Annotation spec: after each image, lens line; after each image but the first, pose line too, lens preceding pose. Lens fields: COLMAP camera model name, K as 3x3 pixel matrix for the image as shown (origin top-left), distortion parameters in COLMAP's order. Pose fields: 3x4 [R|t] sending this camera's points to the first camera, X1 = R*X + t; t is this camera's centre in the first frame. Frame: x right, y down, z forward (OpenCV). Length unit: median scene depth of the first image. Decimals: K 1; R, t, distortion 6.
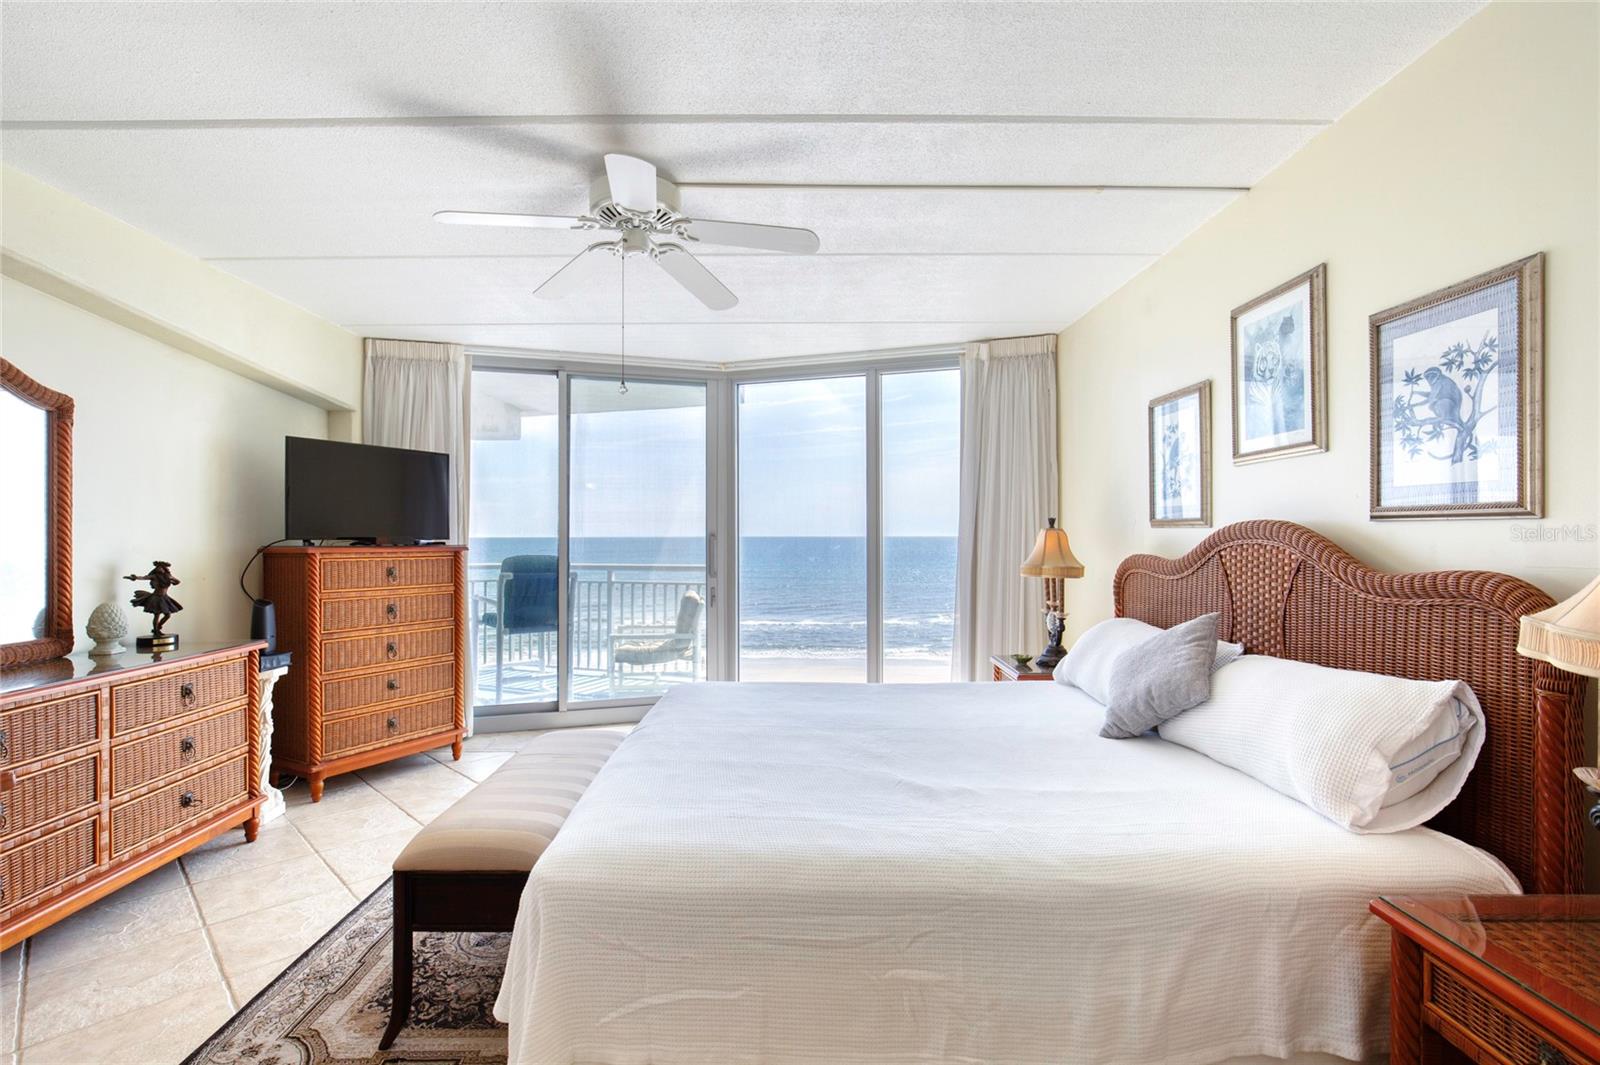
lens RADIAL K [[750.0, 0, 803.9], [0, 750.0, 528.2], [0, 0, 1]] dist [-0.016212, 0.000461]
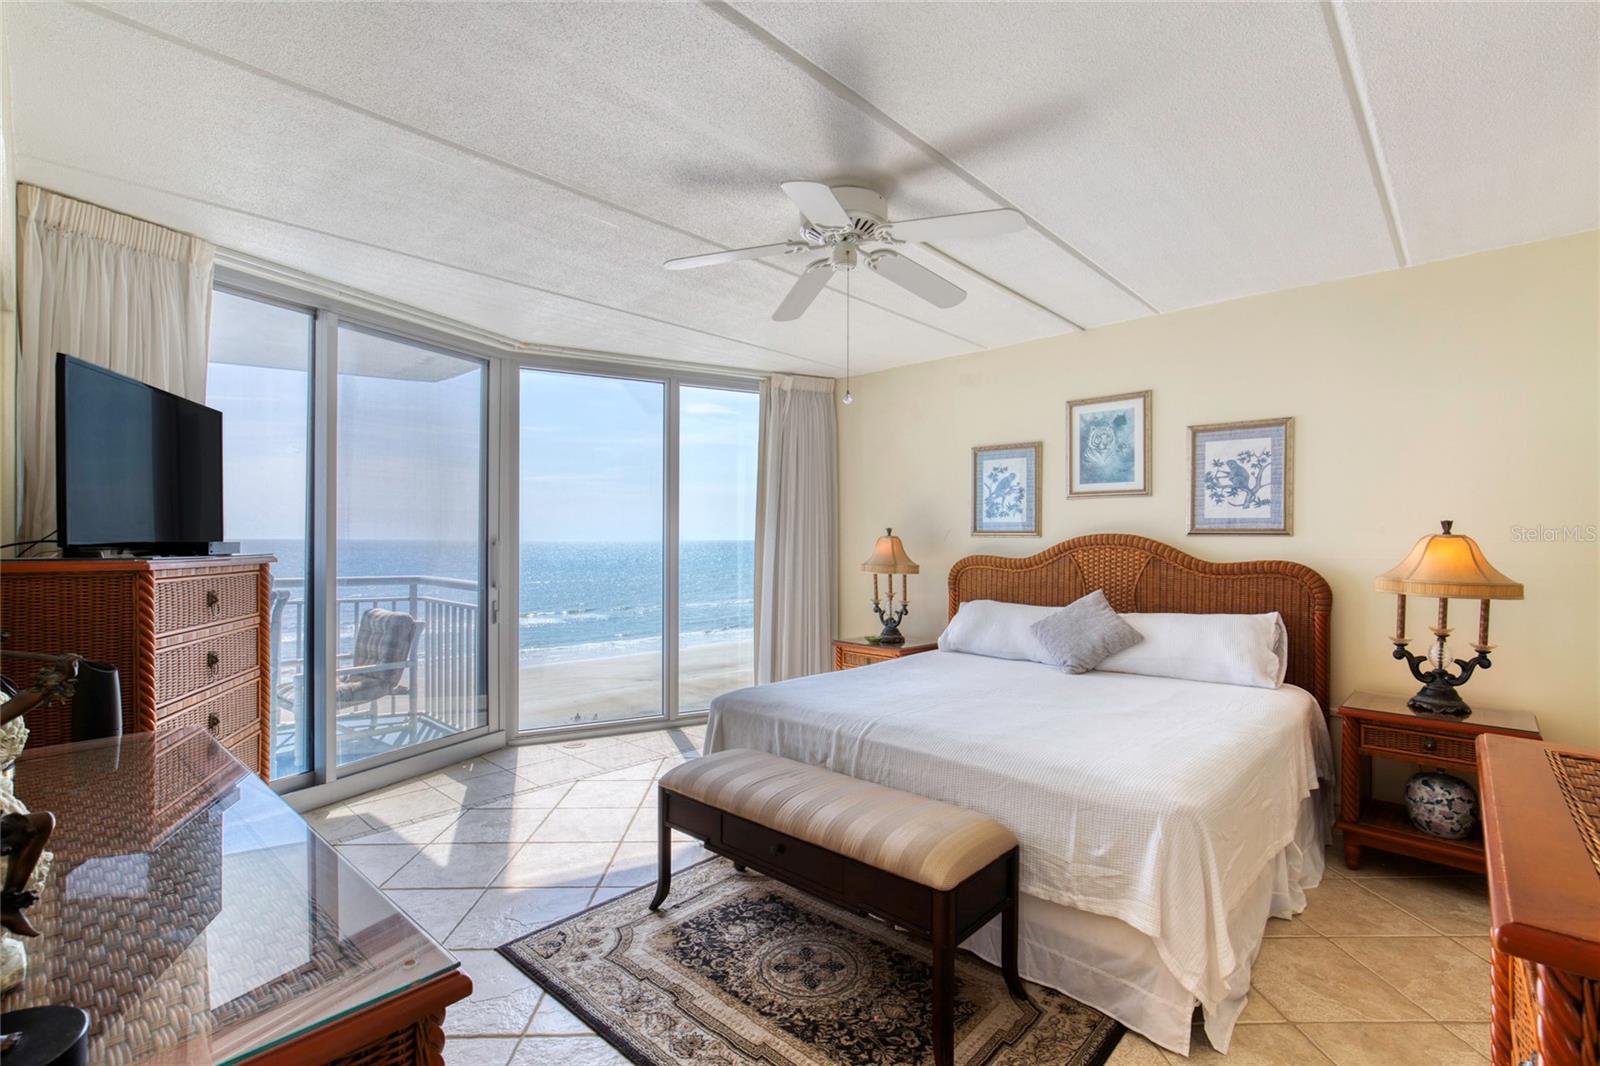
lens RADIAL K [[729.5, 0, 791.3], [0, 729.5, 539.1], [0, 0, 1]] dist [-0.016551, 0.000207]
pose [[0.687244, 0.003677, 0.726417, -0.593294], [-0.011955, 0.999909, 0.006248, -0.000306], [-0.726328, -0.012978, 0.687226, 0.217811]]
